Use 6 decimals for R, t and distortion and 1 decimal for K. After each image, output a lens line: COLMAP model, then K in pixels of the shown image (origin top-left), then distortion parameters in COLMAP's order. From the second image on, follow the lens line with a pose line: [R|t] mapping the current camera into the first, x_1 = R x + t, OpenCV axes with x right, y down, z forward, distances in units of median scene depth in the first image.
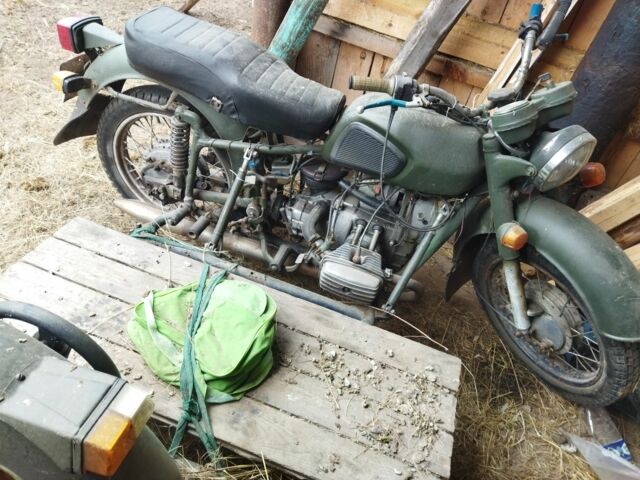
lens RADIAL K [[489.1, 0, 322.0], [0, 489.1, 242.0], [0, 0, 1]] dist [0.084392, -0.147577]
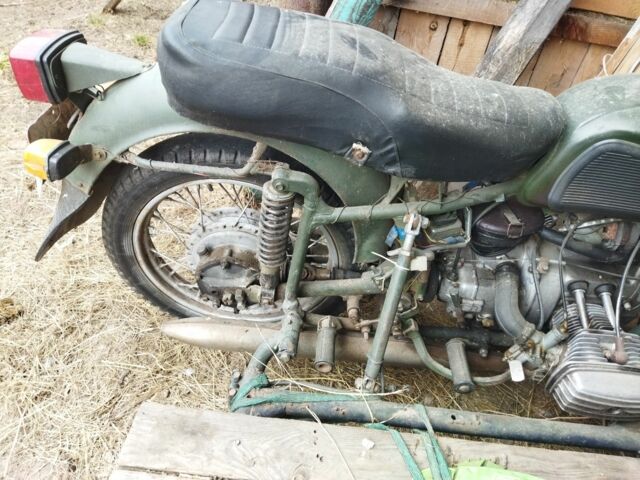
lens RADIAL K [[489.1, 0, 322.0], [0, 489.1, 242.0], [0, 0, 1]] dist [0.084392, -0.147577]
pose [[0.967660, -0.216472, 0.129516, -0.322666], [0.209561, 0.975635, 0.064968, -0.211626], [-0.140424, -0.035725, 0.989447, 0.423698]]
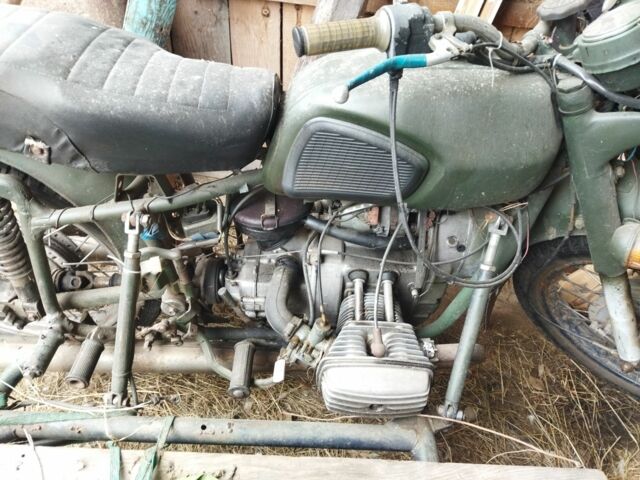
lens RADIAL K [[486.7, 0, 328.4], [0, 486.7, 240.7], [0, 0, 1]] dist [0.098798, -0.151969]
pose [[0.949413, -0.281835, 0.138505, -0.026151], [0.274784, 0.959096, 0.068034, -0.133735], [-0.152014, -0.026533, 0.988022, 0.422932]]
